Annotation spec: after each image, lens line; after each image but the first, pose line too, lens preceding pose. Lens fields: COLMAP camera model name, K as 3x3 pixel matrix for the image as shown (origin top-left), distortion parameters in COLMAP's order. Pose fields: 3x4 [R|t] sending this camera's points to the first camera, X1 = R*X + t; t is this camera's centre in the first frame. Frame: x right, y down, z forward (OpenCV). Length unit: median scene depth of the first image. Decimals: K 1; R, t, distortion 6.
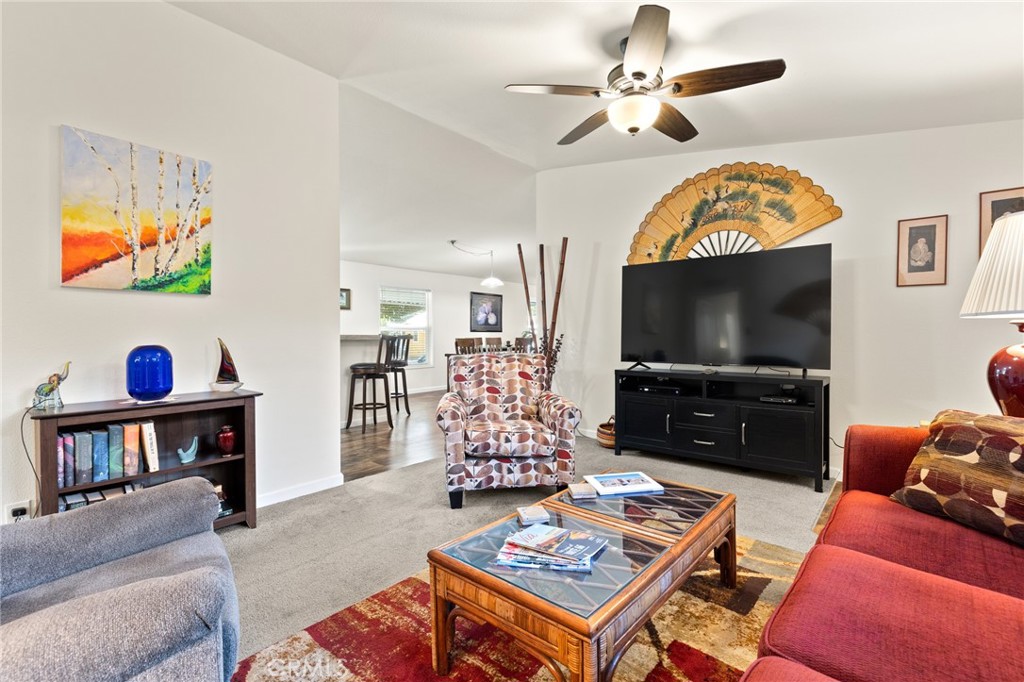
lens RADIAL K [[464.7, 0, 512.6], [0, 464.7, 341.7], [0, 0, 1]] dist [0.001972, 0.000267]
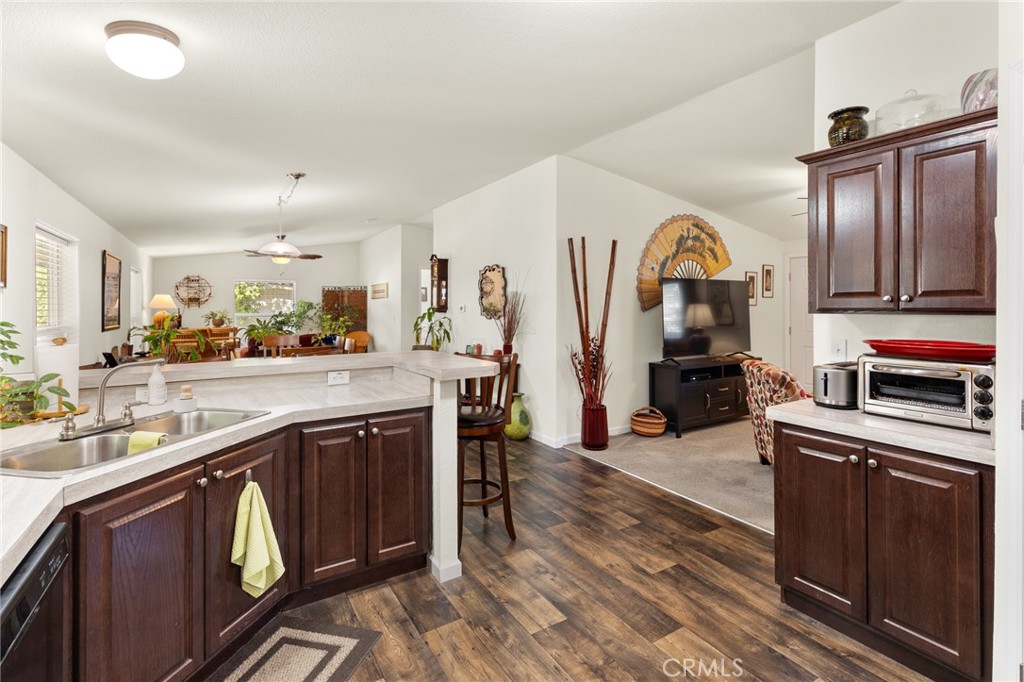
lens RADIAL K [[464.7, 0, 539.0], [0, 464.7, 314.1], [0, 0, 1]] dist [0.001972, 0.000267]
pose [[0.297852, -0.006241, 0.954592, -1.037251], [0.015776, 0.999874, 0.001615, -0.081502], [-0.954482, 0.014578, 0.297913, 1.007472]]
